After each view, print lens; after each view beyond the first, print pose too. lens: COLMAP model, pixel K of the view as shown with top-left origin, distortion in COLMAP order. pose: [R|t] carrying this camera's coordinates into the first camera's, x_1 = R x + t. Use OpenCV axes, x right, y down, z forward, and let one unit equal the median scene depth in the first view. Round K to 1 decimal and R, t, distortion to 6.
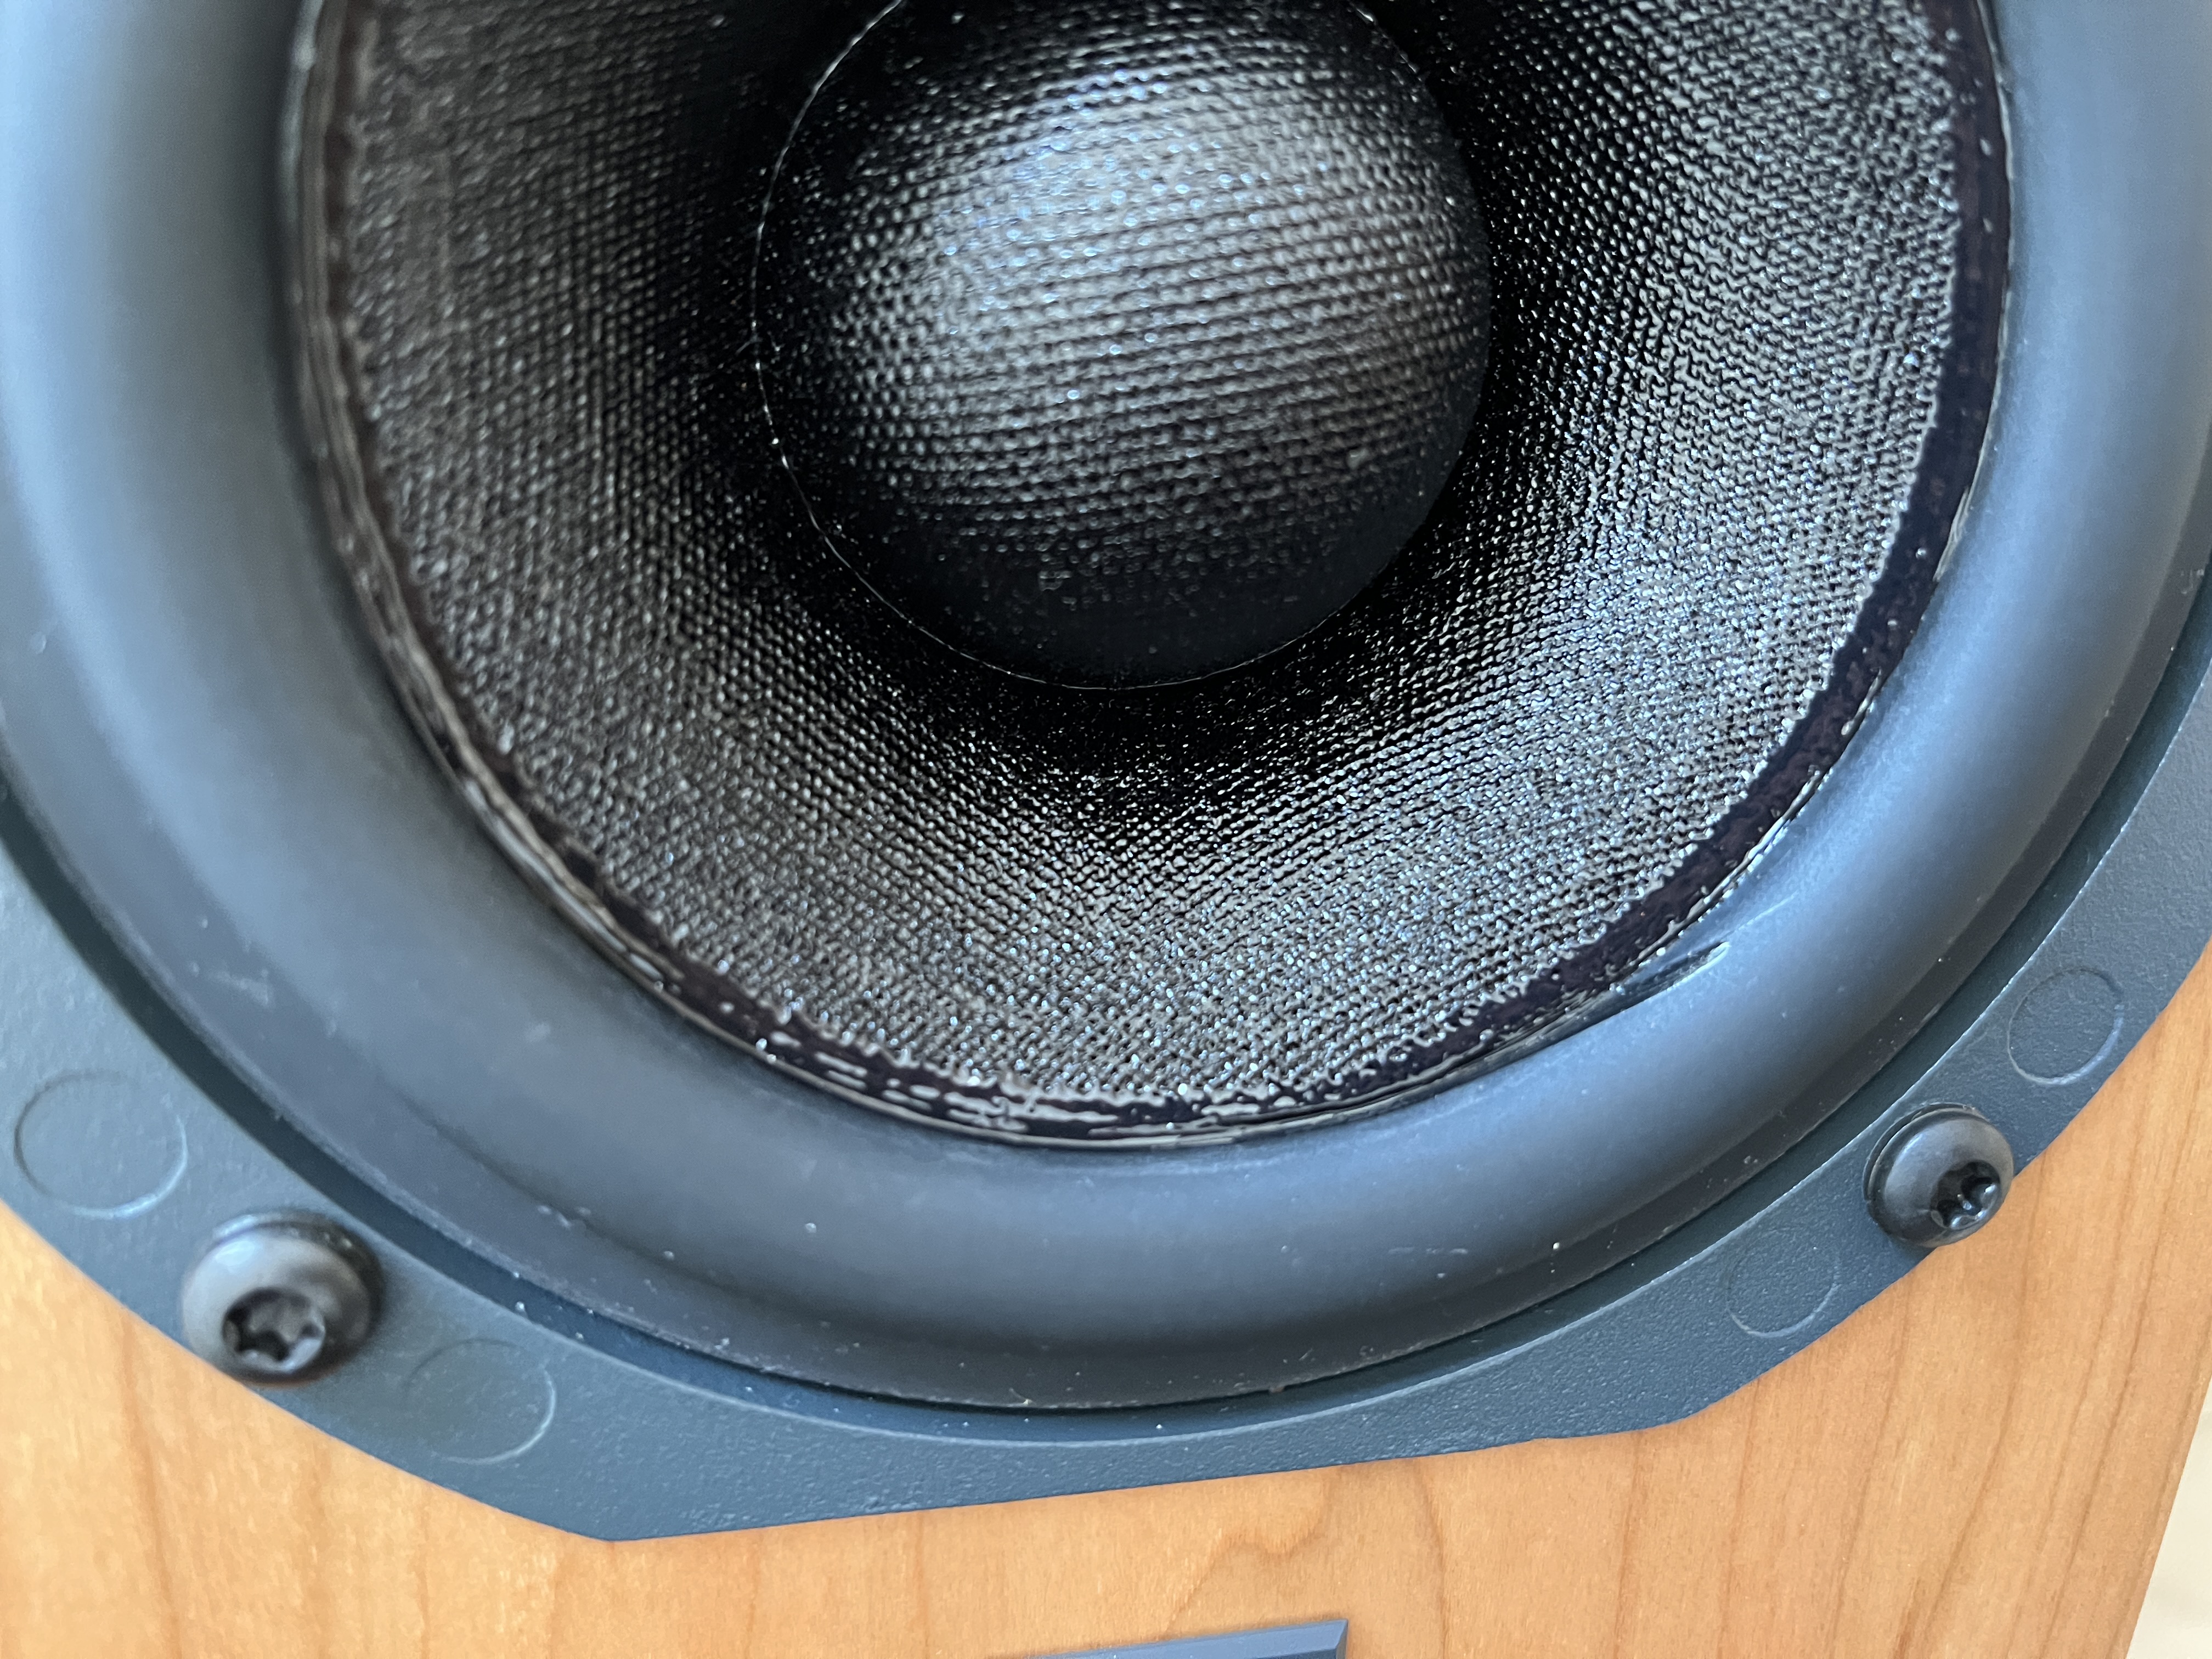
lens RADIAL K [[1773.7, 0, 1114.6], [0, 1773.7, 822.0], [0, 0, 1]] dist [0.010809, -0.073604]
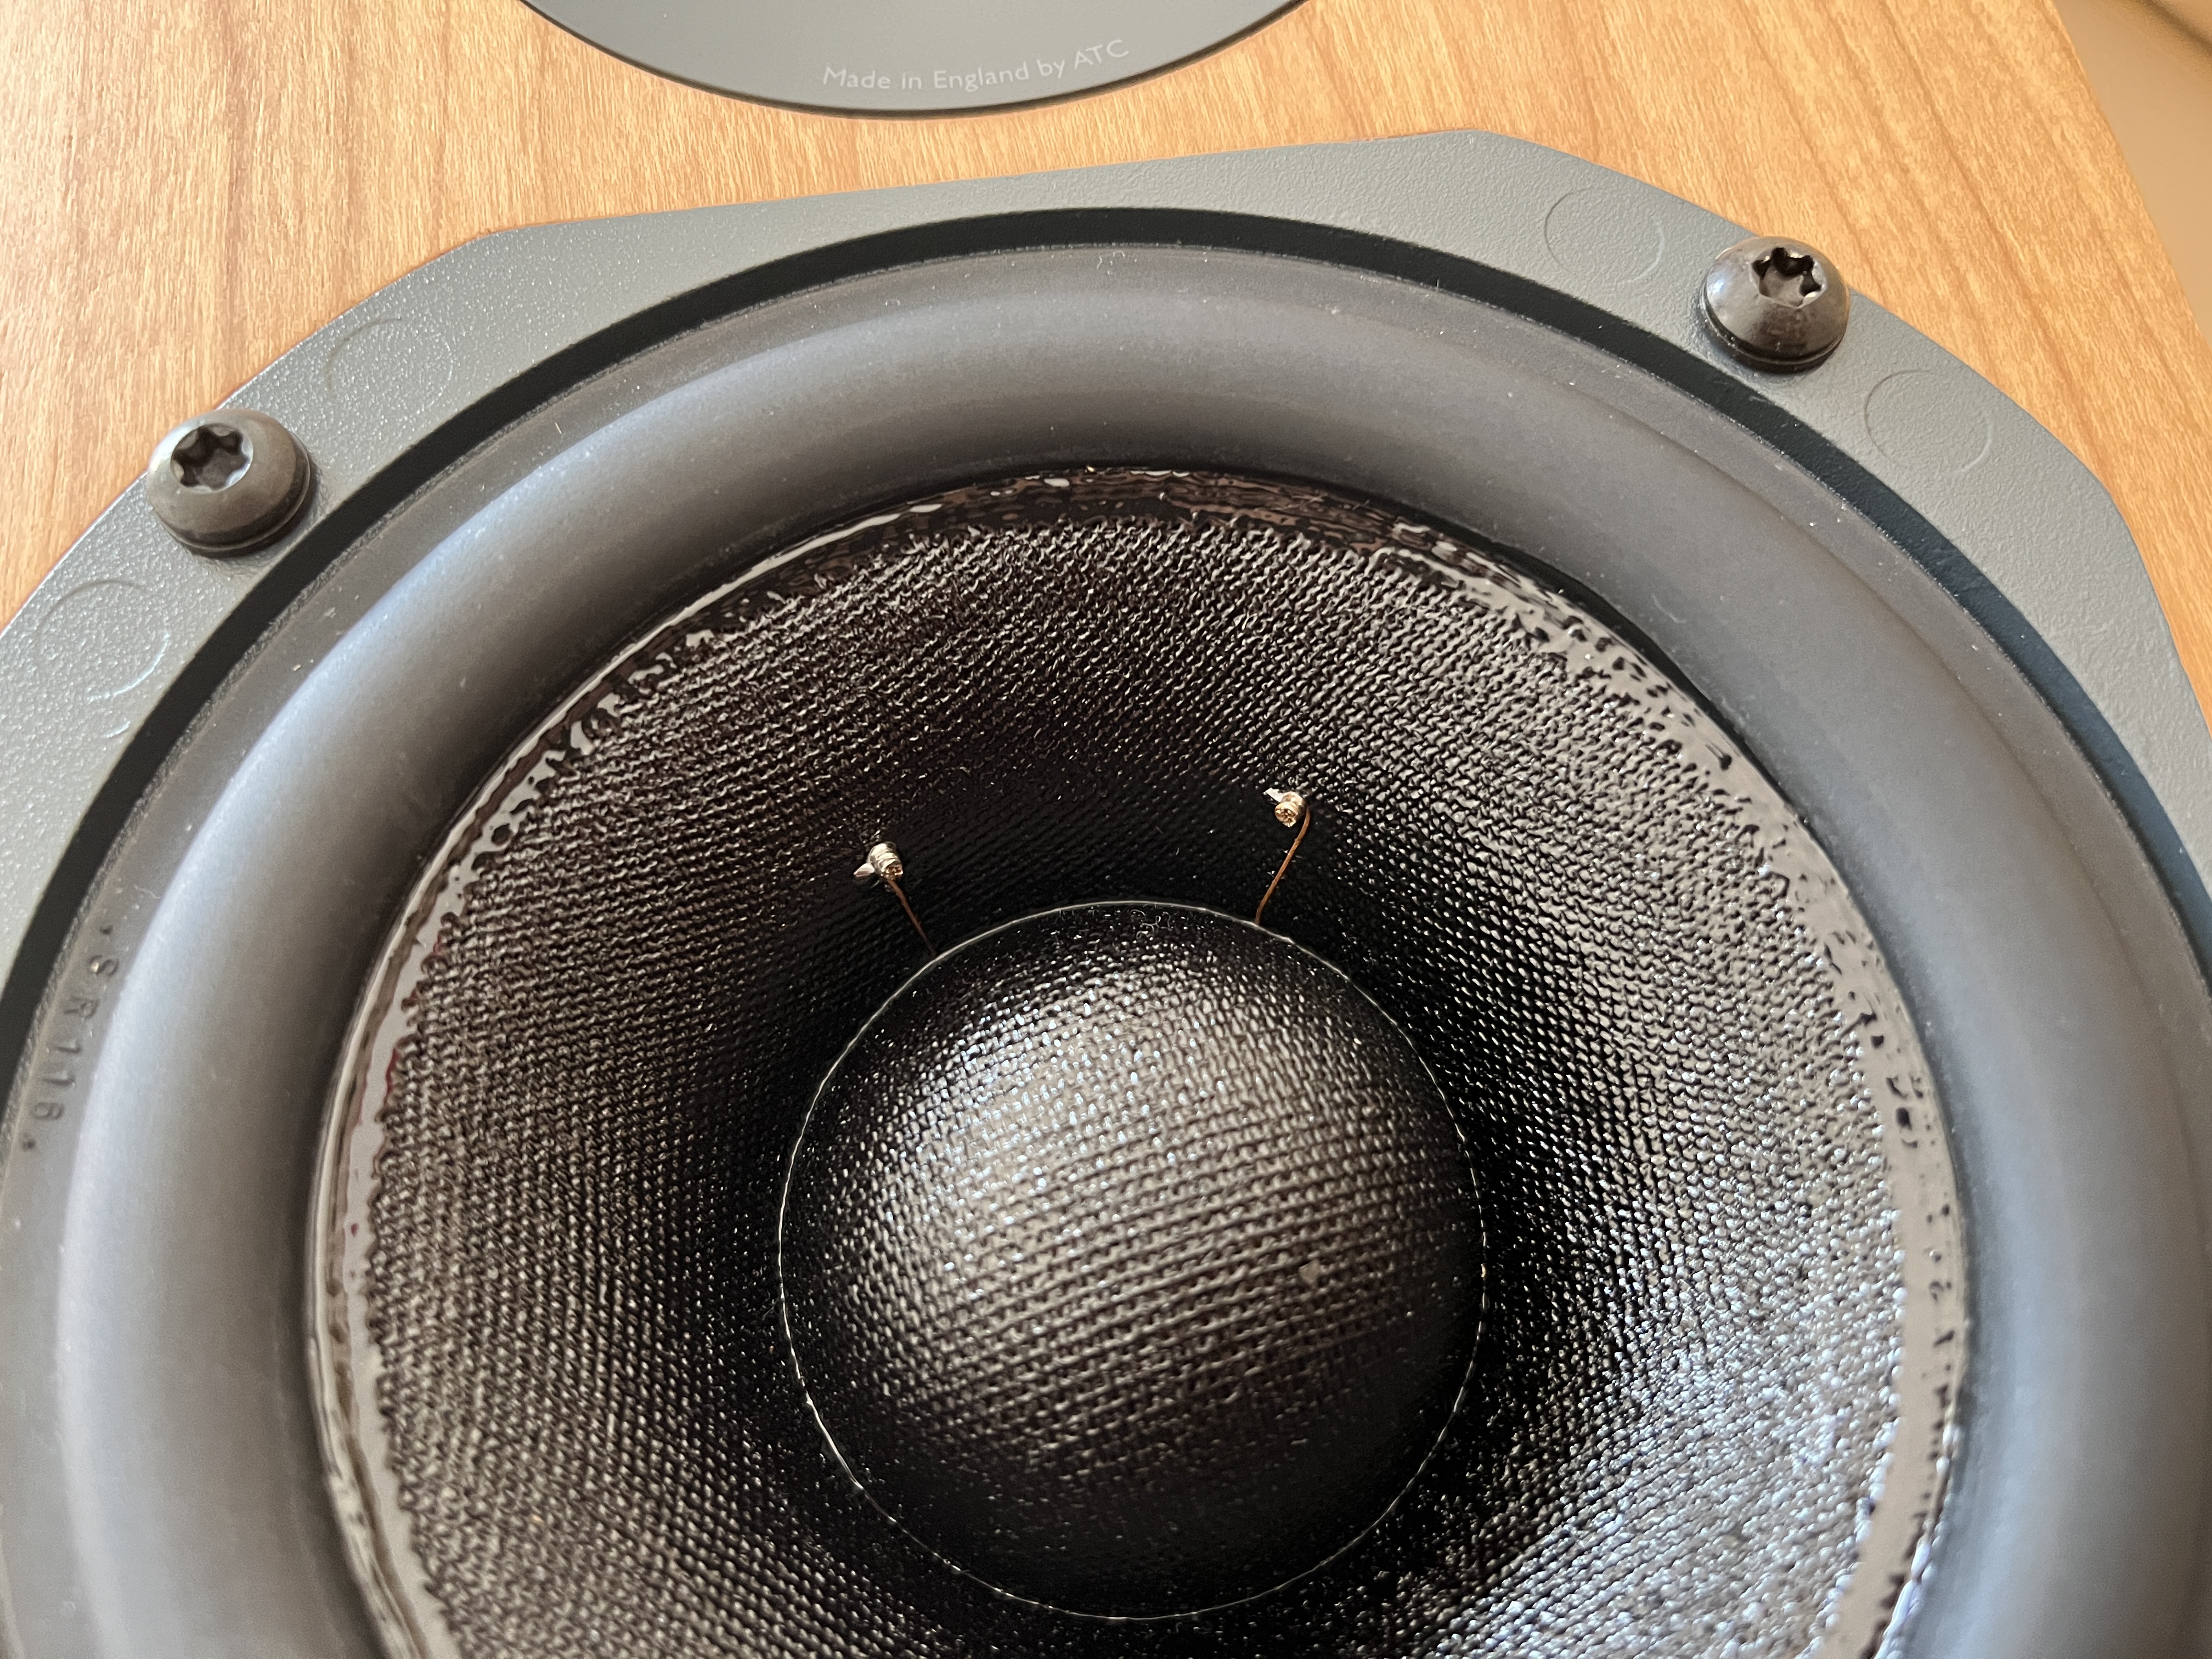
lens RADIAL K [[1773.7, 0, 1114.6], [0, 1773.7, 822.0], [0, 0, 1]] dist [0.010809, -0.073604]
pose [[0.964245, -0.235958, -0.120649, 0.205403], [0.110281, 0.771224, -0.626938, 0.214821], [0.240979, 0.591217, 0.769670, 0.034764]]
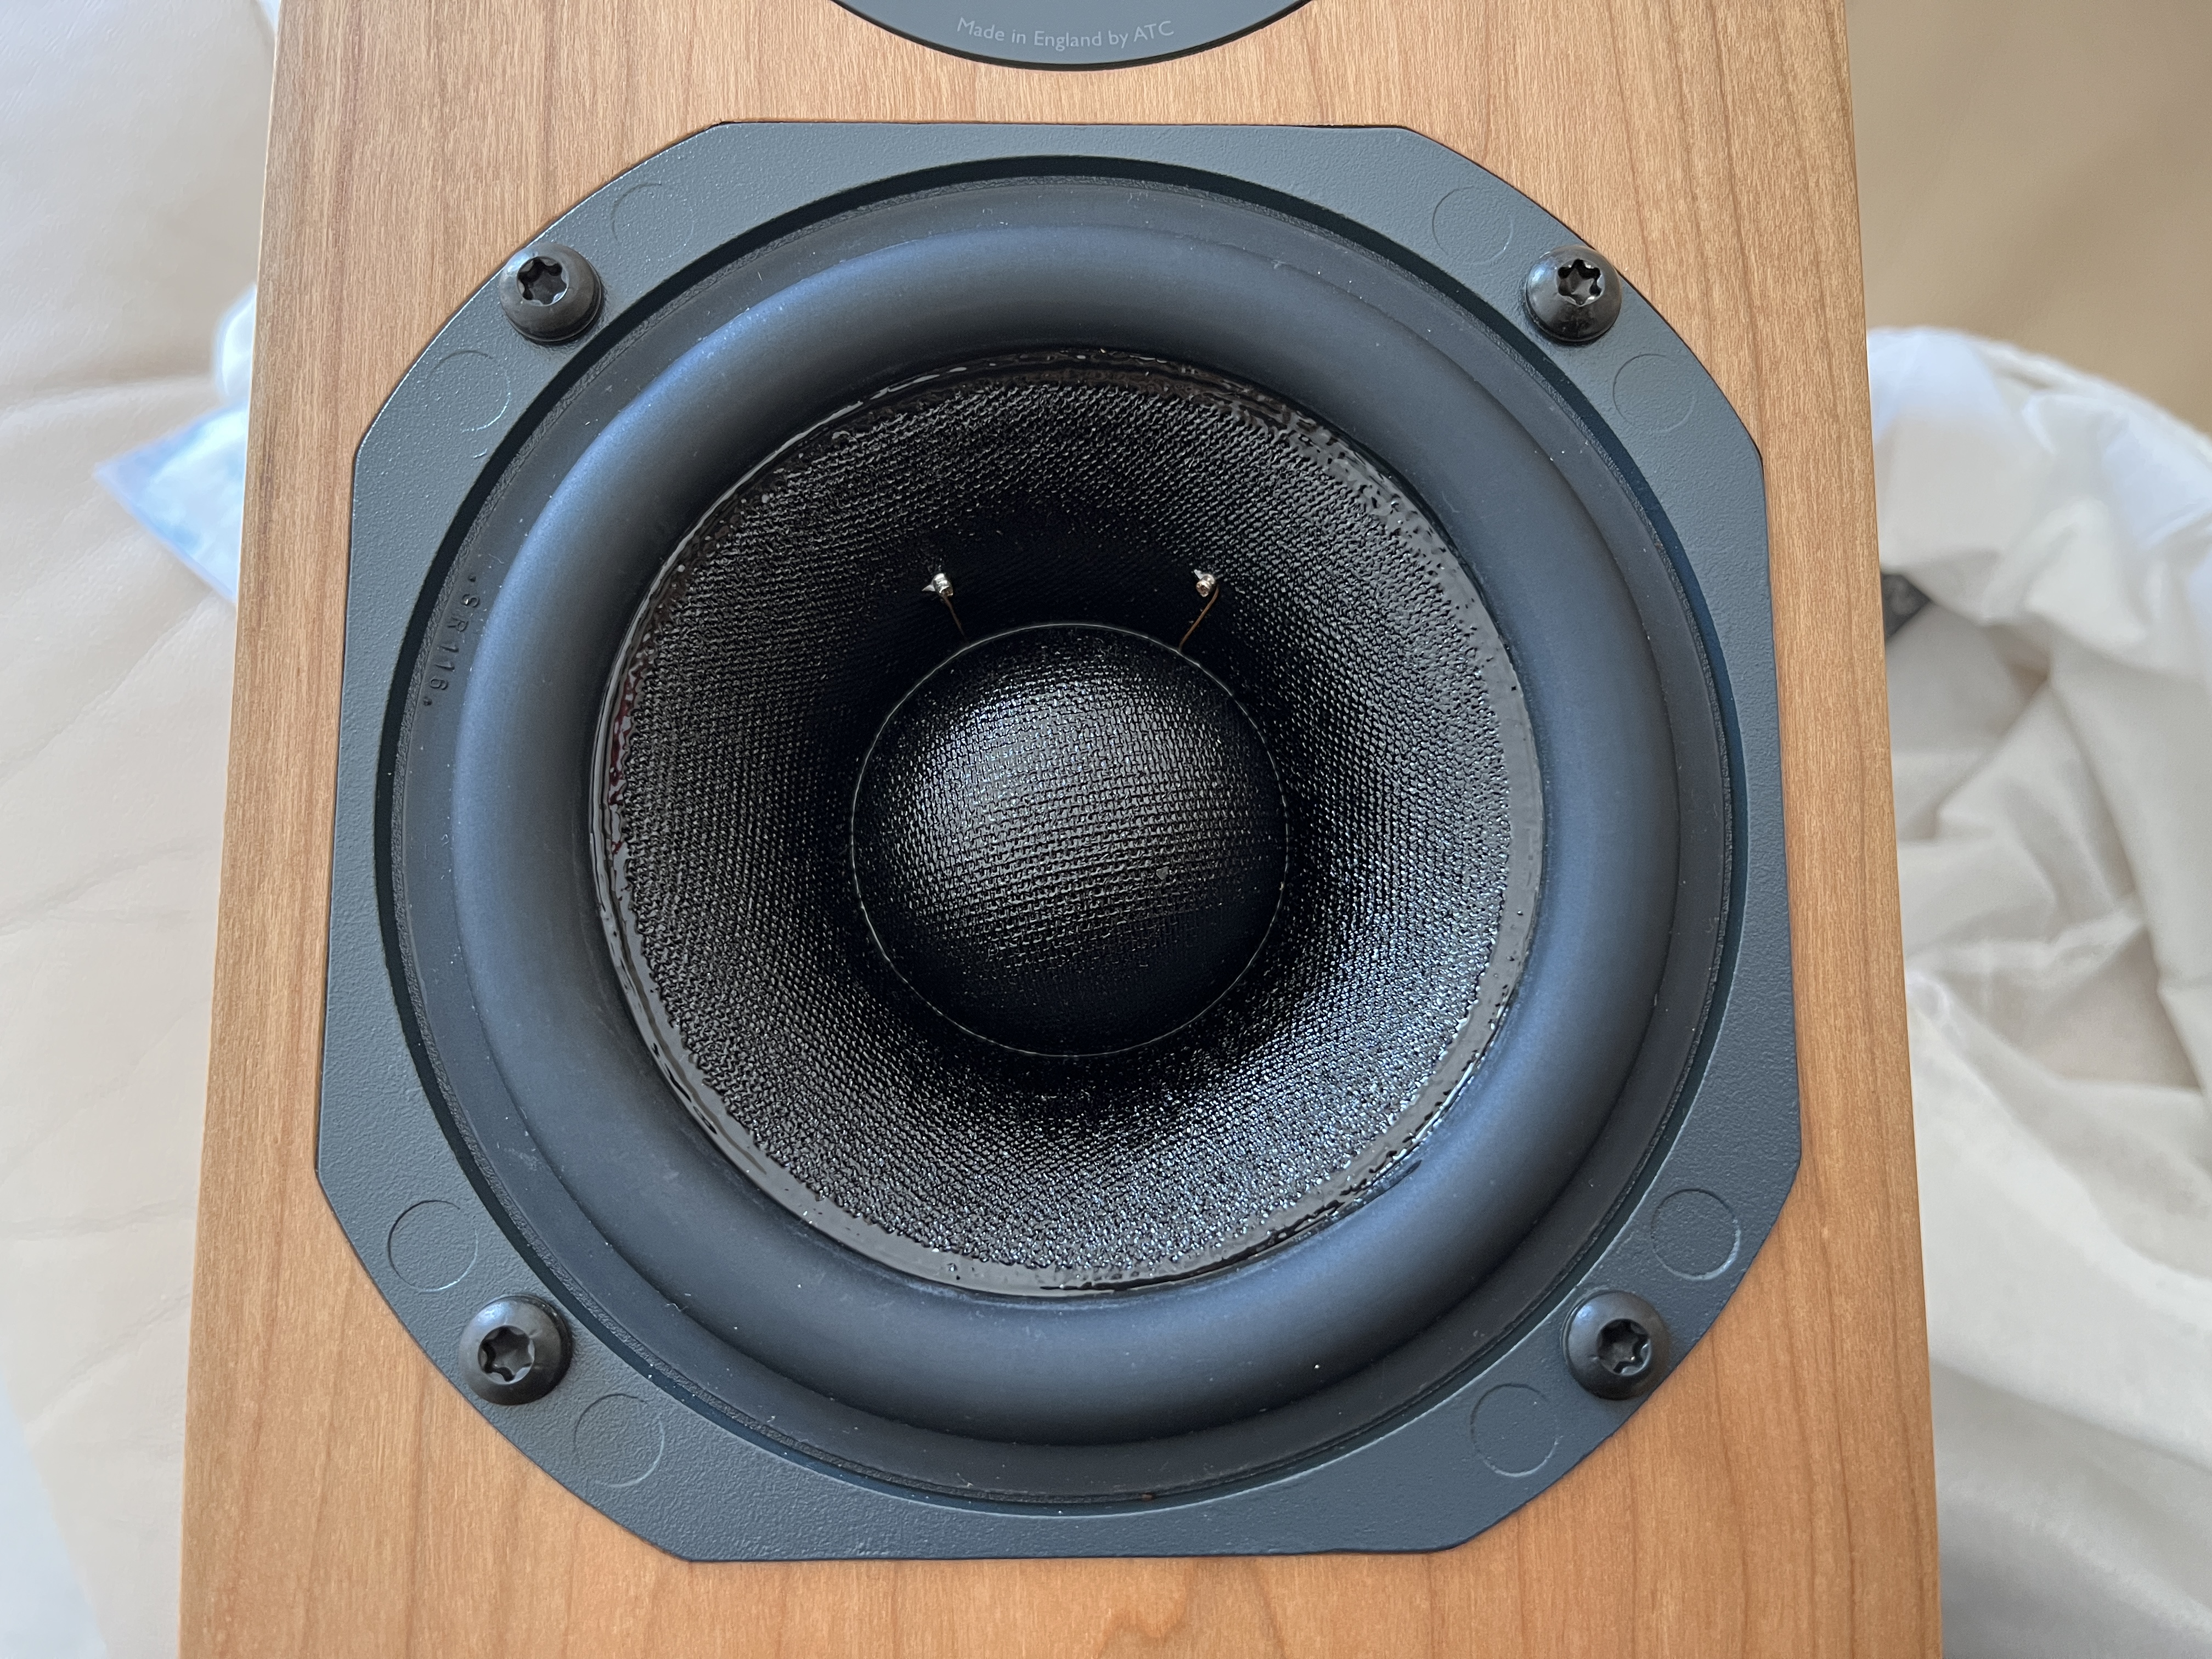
lens RADIAL K [[1688.9, 0, 1113.5], [0, 1688.9, 830.3], [0, 0, 1]] dist [-0.007511, -0.017631]
pose [[0.981579, -0.068682, -0.178287, 0.374980], [-0.013899, 0.905011, -0.425162, 0.447192], [0.190552, 0.419808, 0.887385, -0.481518]]
